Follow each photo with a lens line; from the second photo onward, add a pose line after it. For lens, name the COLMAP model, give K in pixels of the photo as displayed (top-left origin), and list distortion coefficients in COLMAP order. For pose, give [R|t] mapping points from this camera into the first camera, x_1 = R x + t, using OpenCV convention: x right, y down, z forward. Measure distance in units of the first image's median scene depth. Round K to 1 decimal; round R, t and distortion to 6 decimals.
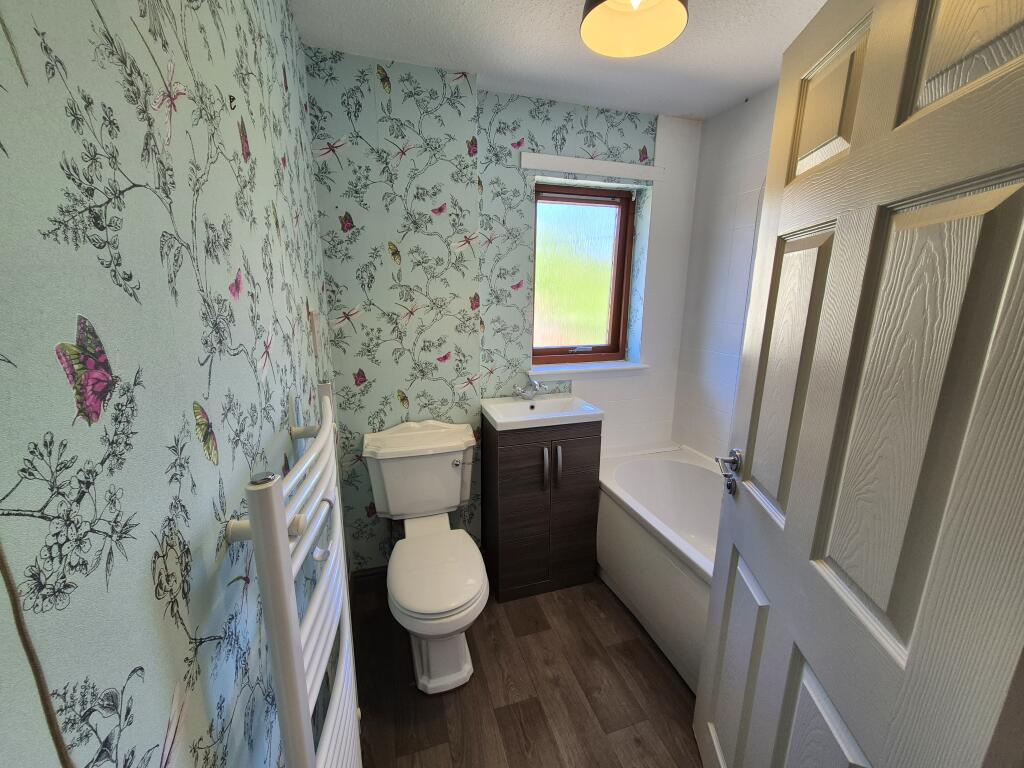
lens RADIAL K [[401.0, 0, 506.5], [0, 401.0, 383.6], [0, 0, 1]] dist [0.001361, -0.000430]
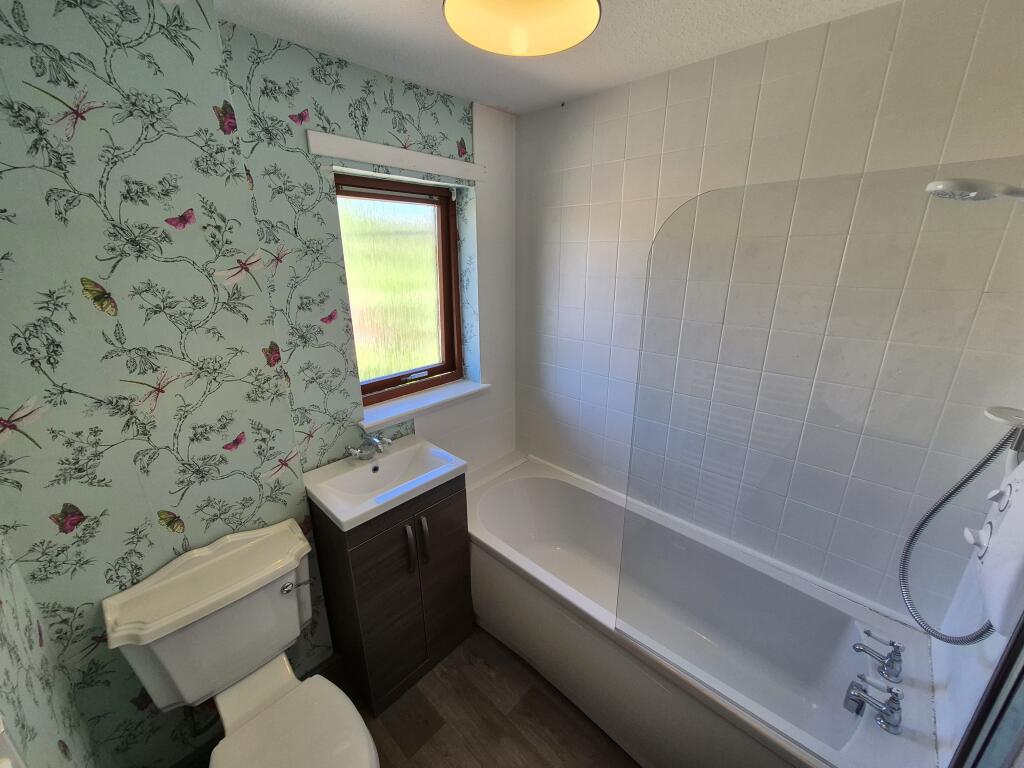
lens RADIAL K [[401.0, 0, 506.5], [0, 401.0, 383.6], [0, 0, 1]] dist [0.001361, -0.000430]
pose [[0.871100, -0.160187, 0.464246, -0.055346], [0.116638, 0.985743, 0.121270, -0.187888], [-0.477053, -0.051489, 0.877365, 0.201643]]
